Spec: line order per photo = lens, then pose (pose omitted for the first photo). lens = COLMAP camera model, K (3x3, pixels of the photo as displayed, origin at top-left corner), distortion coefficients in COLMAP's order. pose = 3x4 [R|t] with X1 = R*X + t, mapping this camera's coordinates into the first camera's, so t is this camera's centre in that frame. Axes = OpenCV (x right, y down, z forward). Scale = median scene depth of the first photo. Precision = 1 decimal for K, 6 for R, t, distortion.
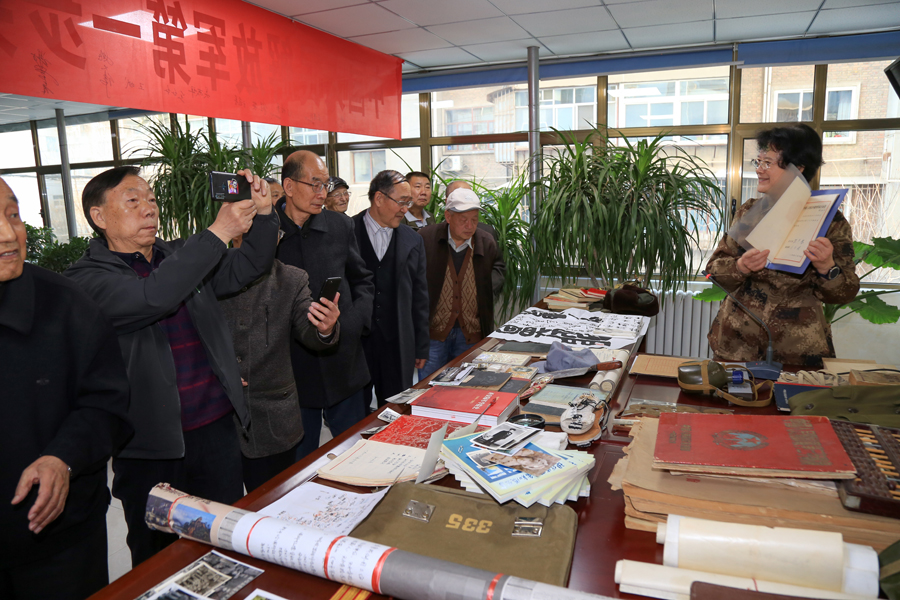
lens RADIAL K [[624.8, 0, 458.2], [0, 624.8, 311.6], [0, 0, 1]] dist [-0.110826, 0.053135]
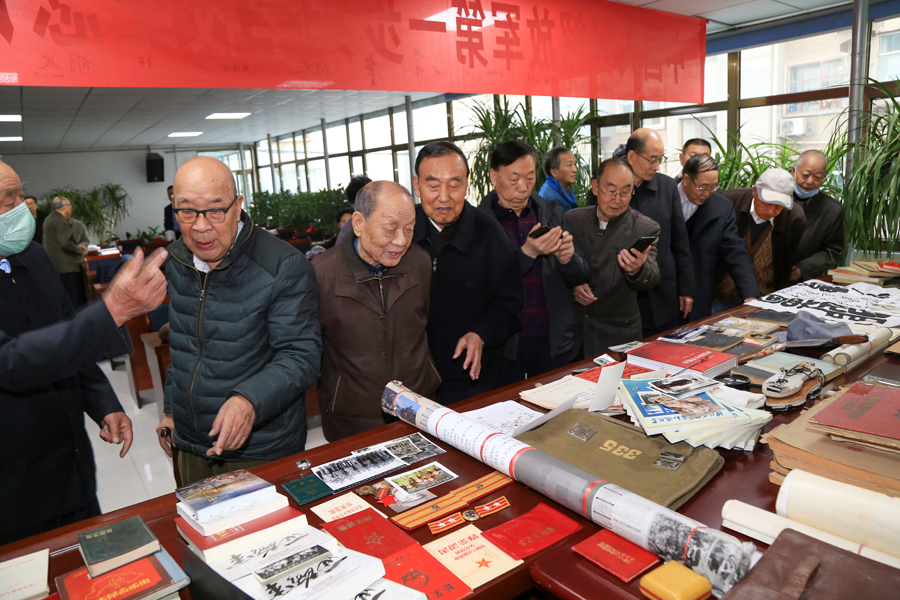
lens RADIAL K [[624.8, 0, 459.5], [0, 624.8, 322.9], [0, 0, 1]] dist [-0.110826, 0.053135]
pose [[0.861567, 0.086682, -0.500188, 0.142424], [-0.055308, 0.995477, 0.077248, 0.020267], [0.504621, -0.038890, 0.862464, -0.049696]]
